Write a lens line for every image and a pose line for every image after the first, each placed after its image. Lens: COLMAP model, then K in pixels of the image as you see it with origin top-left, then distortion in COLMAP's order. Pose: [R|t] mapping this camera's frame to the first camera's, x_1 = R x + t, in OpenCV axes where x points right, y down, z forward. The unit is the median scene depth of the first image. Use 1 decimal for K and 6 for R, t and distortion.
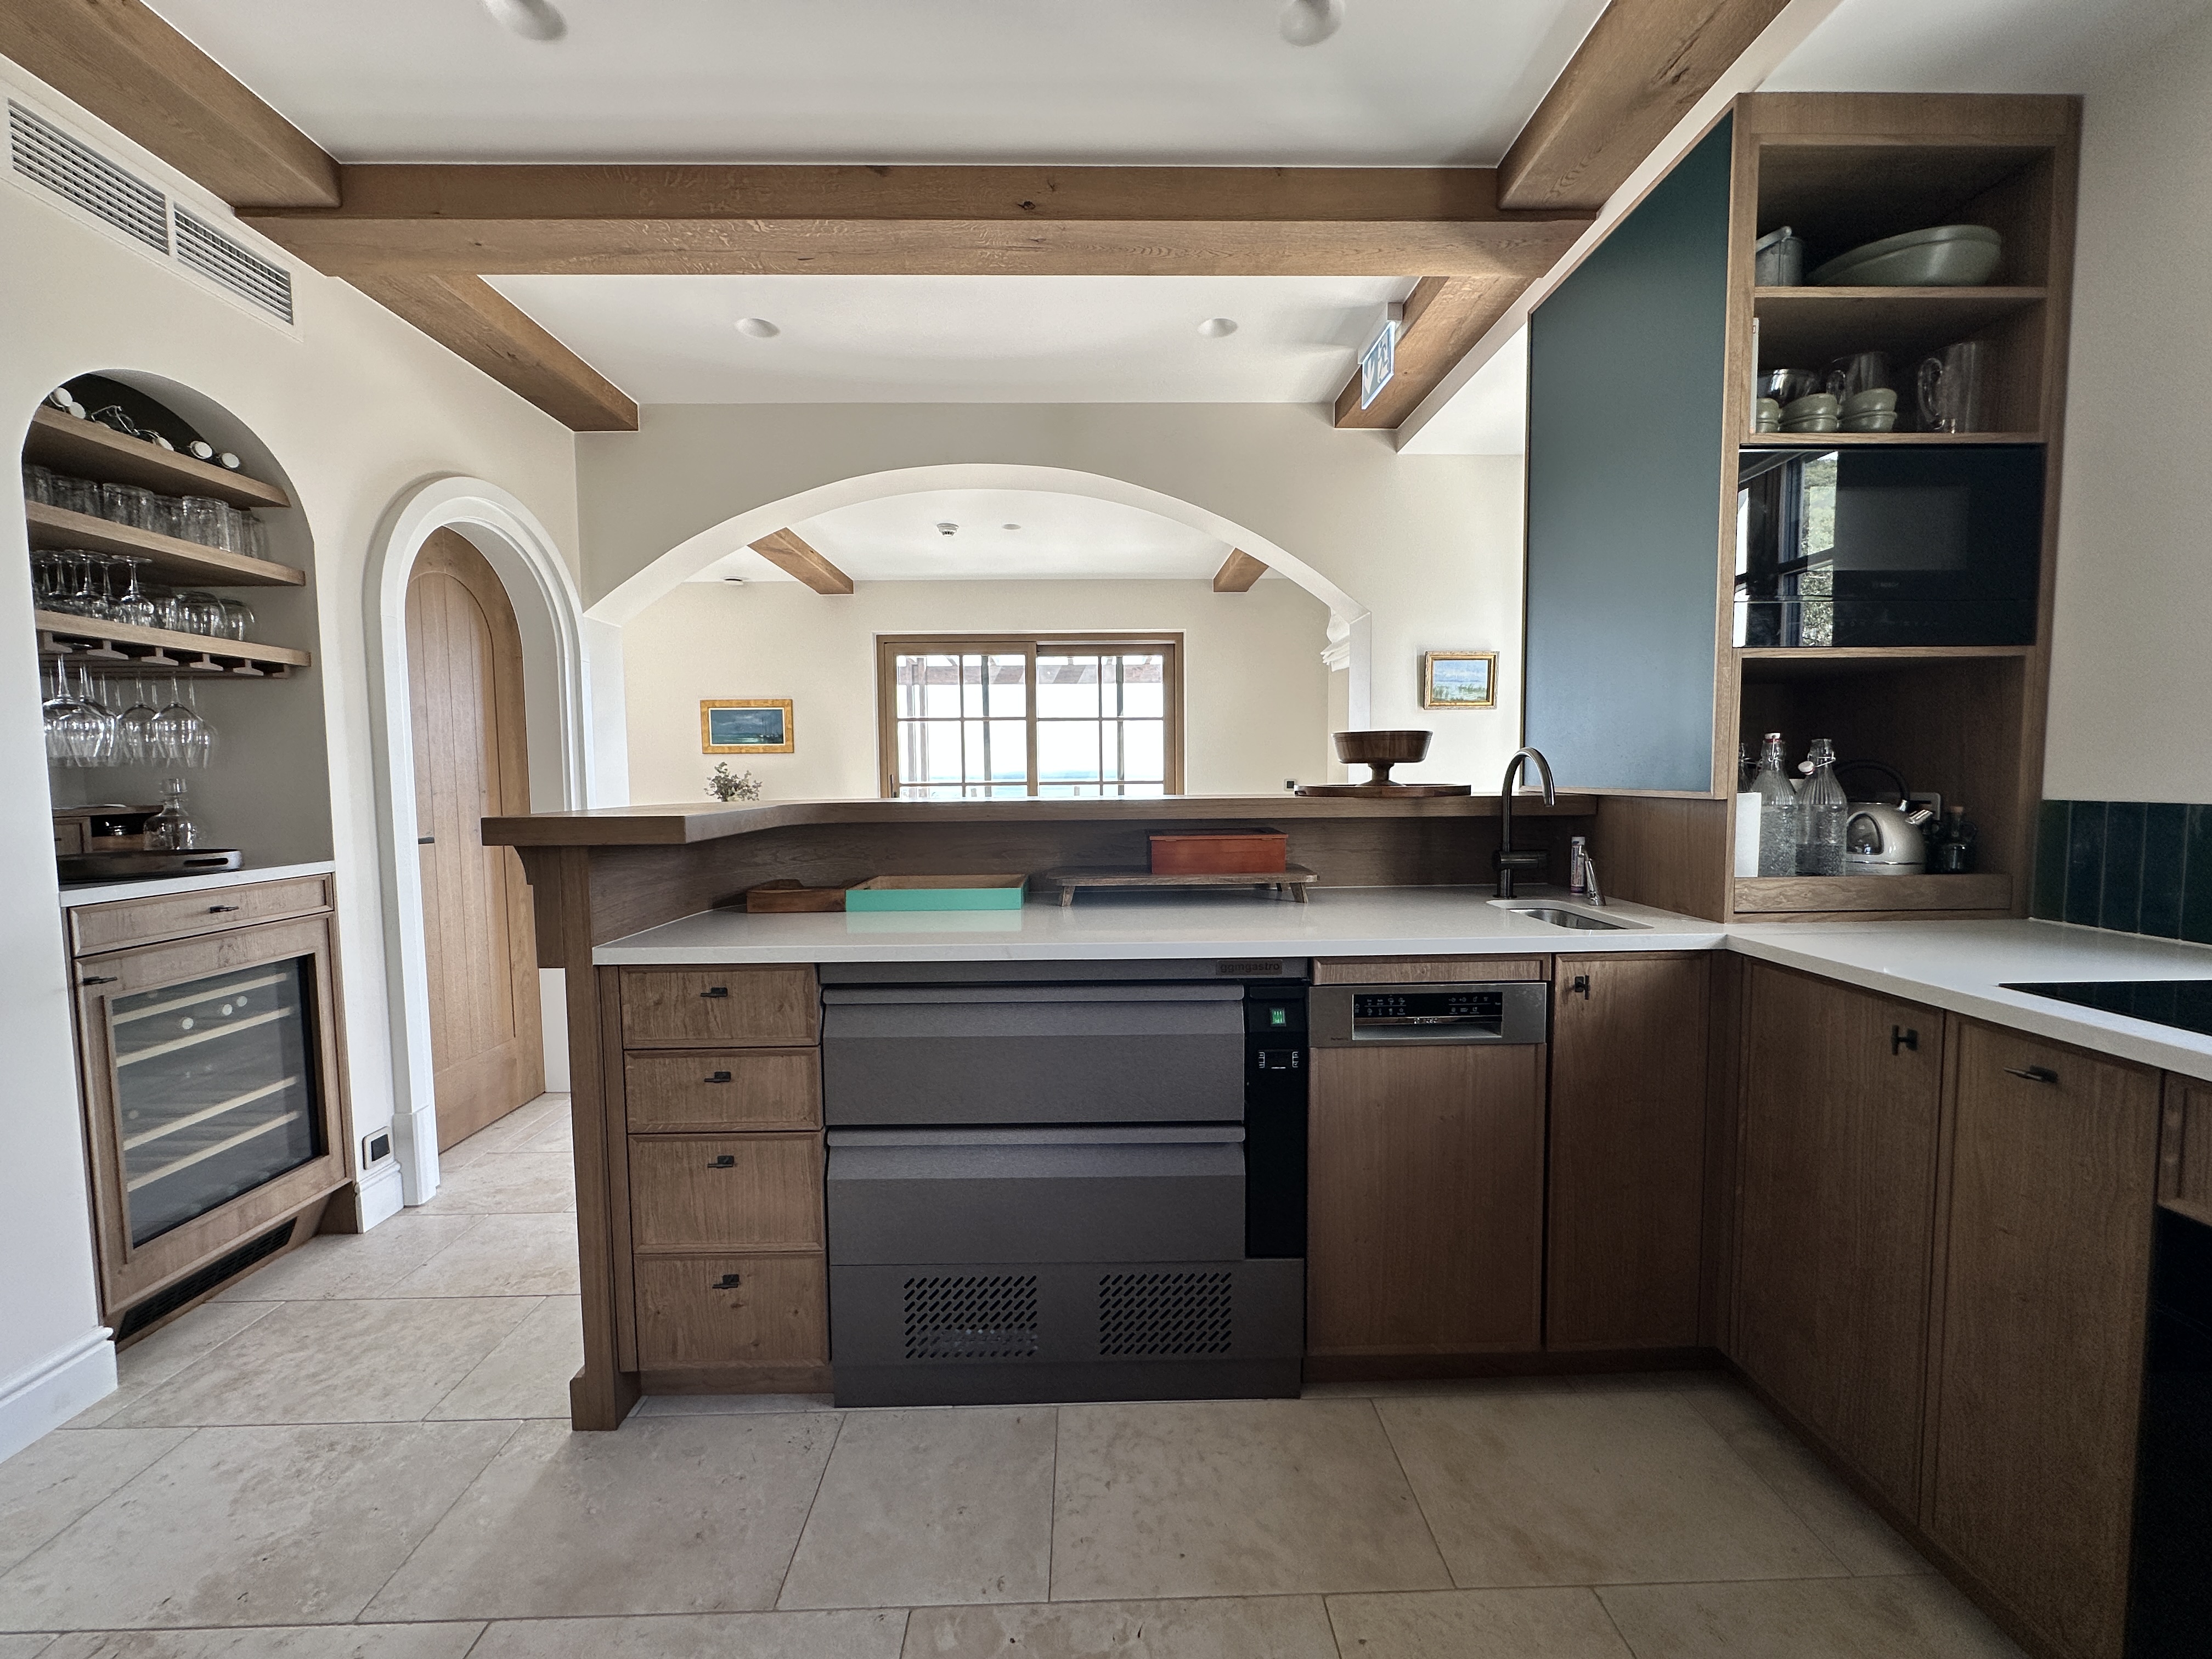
lens RADIAL K [[882.9, 0, 1105.8], [0, 882.9, 829.4], [0, 0, 1]] dist [-0.006862, 0.001642]
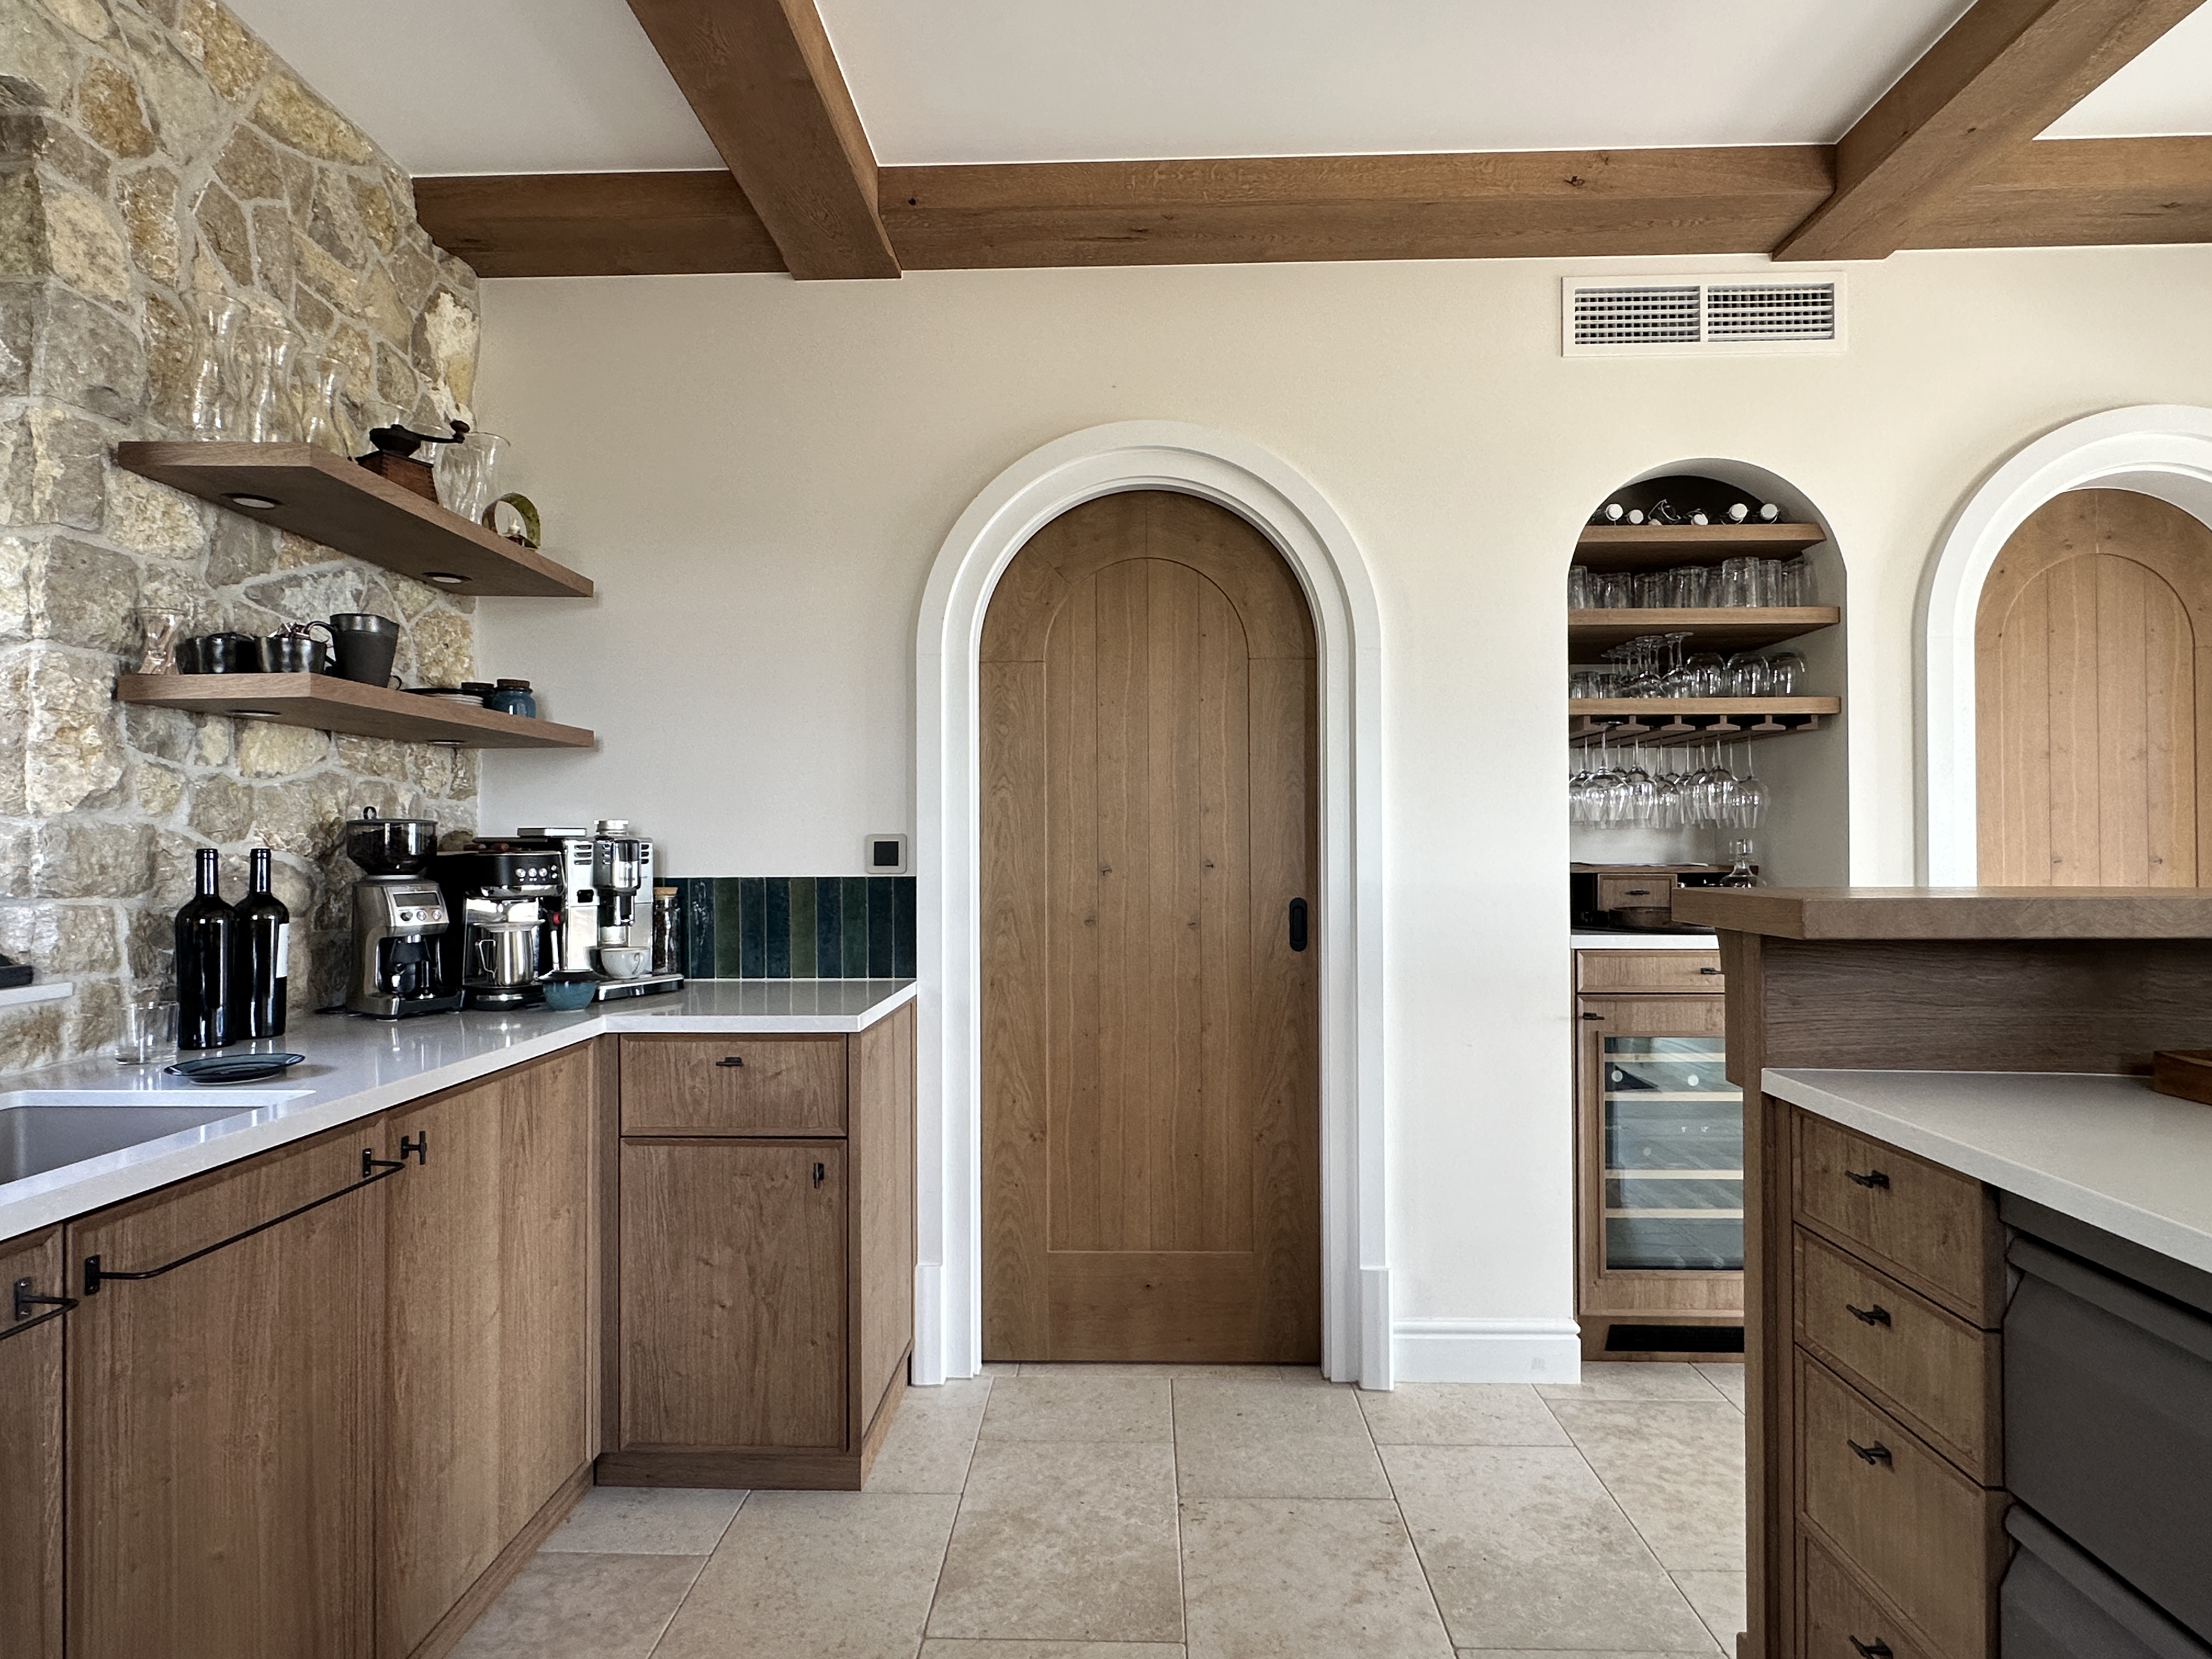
lens RADIAL K [[1178.6, 0, 1102.6], [0, 1178.6, 835.7], [0, 0, 1]] dist [-0.003618, 0.002015]
pose [[-0.057874, 0.002550, -0.998321, 0.411364], [-0.060550, 0.998147, 0.006060, -0.032878], [0.996486, 0.060799, -0.057613, 0.440573]]
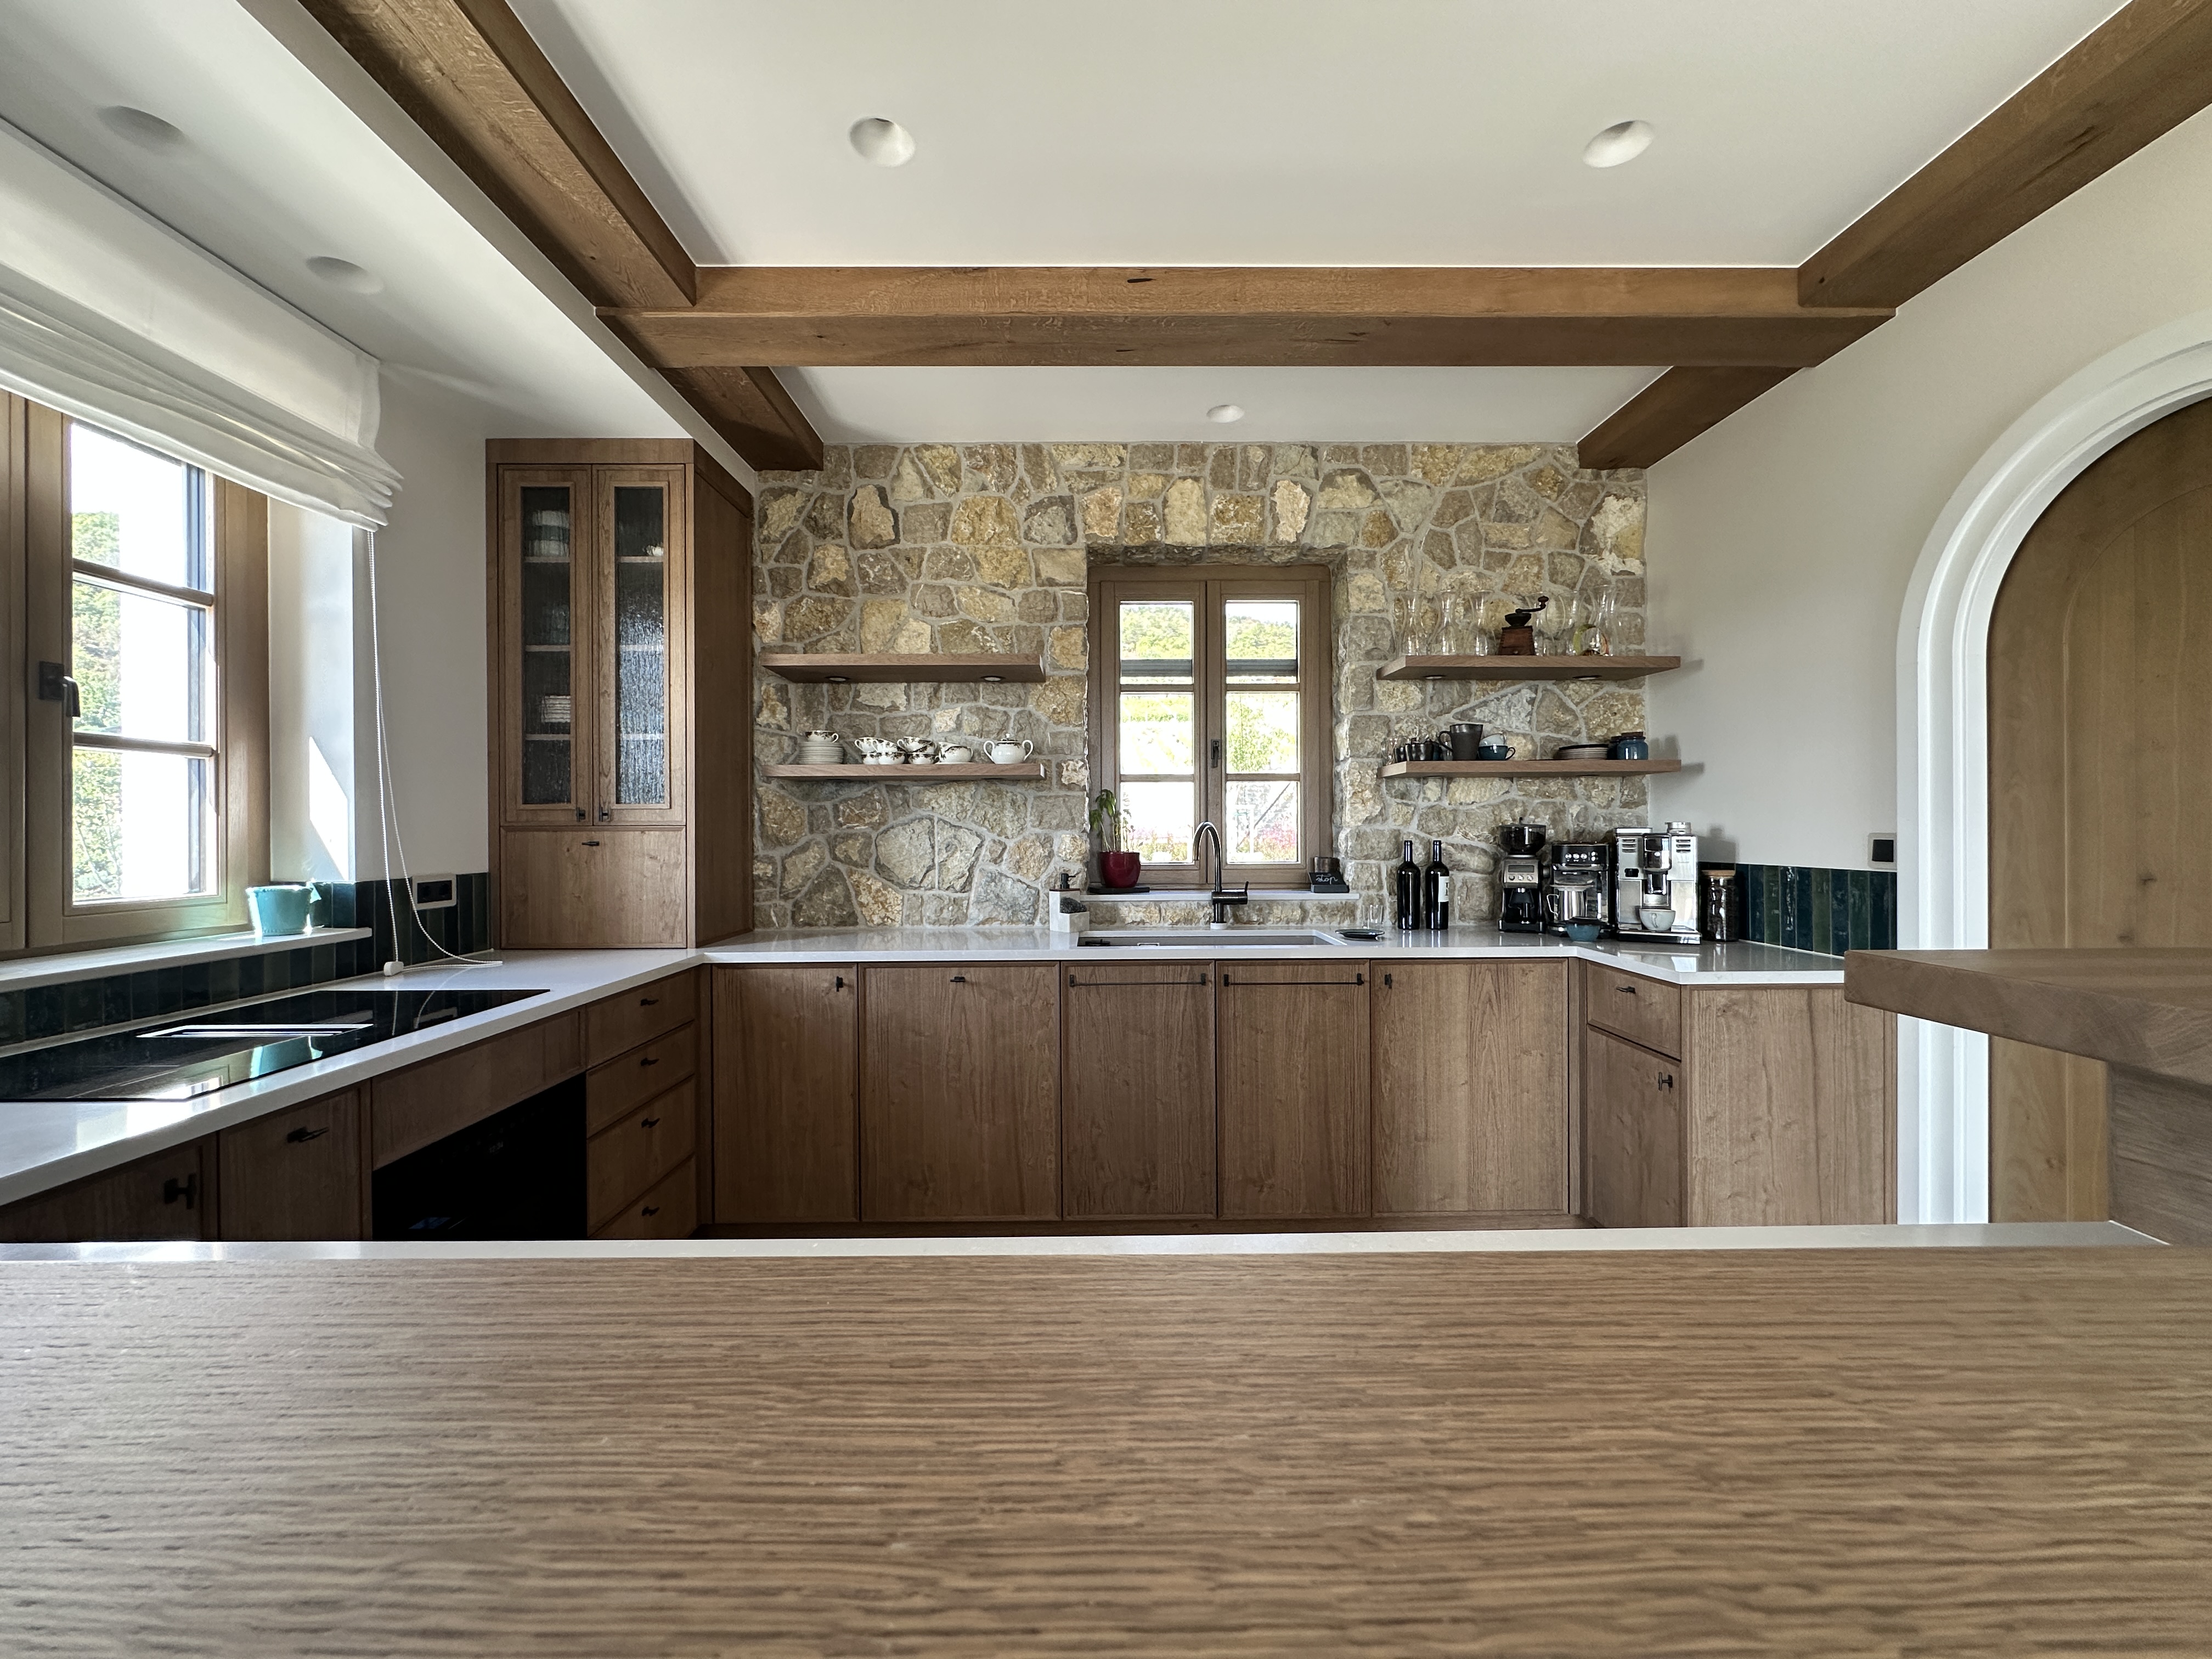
lens RADIAL K [[882.9, 0, 1105.2], [0, 882.9, 827.4], [0, 0, 1]] dist [-0.006862, 0.001642]
pose [[-0.999757, 0.015838, 0.015301, -0.017638], [0.016826, 0.997626, 0.066774, -0.120691], [-0.014207, 0.067015, -0.997651, 1.356739]]
